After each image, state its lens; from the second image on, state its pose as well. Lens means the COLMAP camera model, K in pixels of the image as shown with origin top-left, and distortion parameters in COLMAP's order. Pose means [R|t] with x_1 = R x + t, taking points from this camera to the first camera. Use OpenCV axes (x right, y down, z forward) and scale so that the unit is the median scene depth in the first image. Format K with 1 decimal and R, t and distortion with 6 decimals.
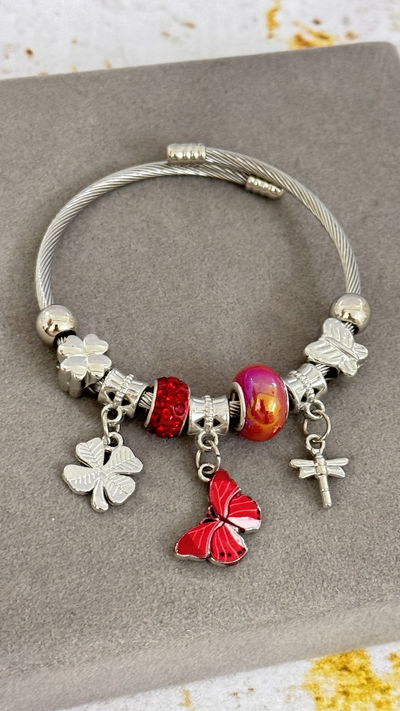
lens RADIAL K [[1510.8, 0, 200.9], [0, 1510.8, 368.2], [0, 0, 1]] dist [0.117332, 0.000000]
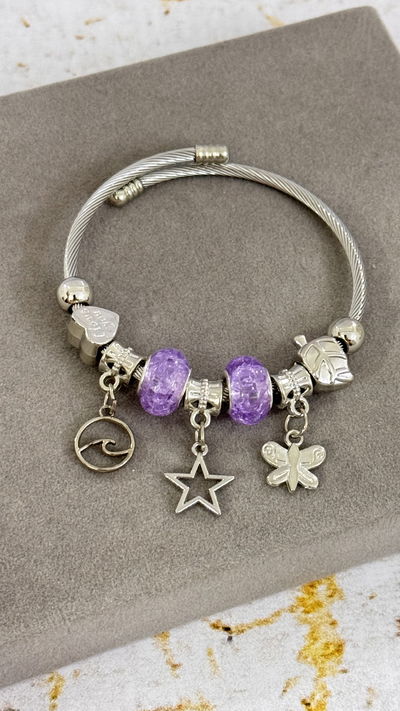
lens RADIAL K [[1510.8, 0, 191.1], [0, 1510.8, 367.4], [0, 0, 1]] dist [0.117332, 0.000000]
pose [[0.990809, -0.133103, -0.024113, -0.014585], [0.133820, 0.990518, 0.031081, -0.007033], [0.019747, -0.034022, 0.999226, -0.134051]]
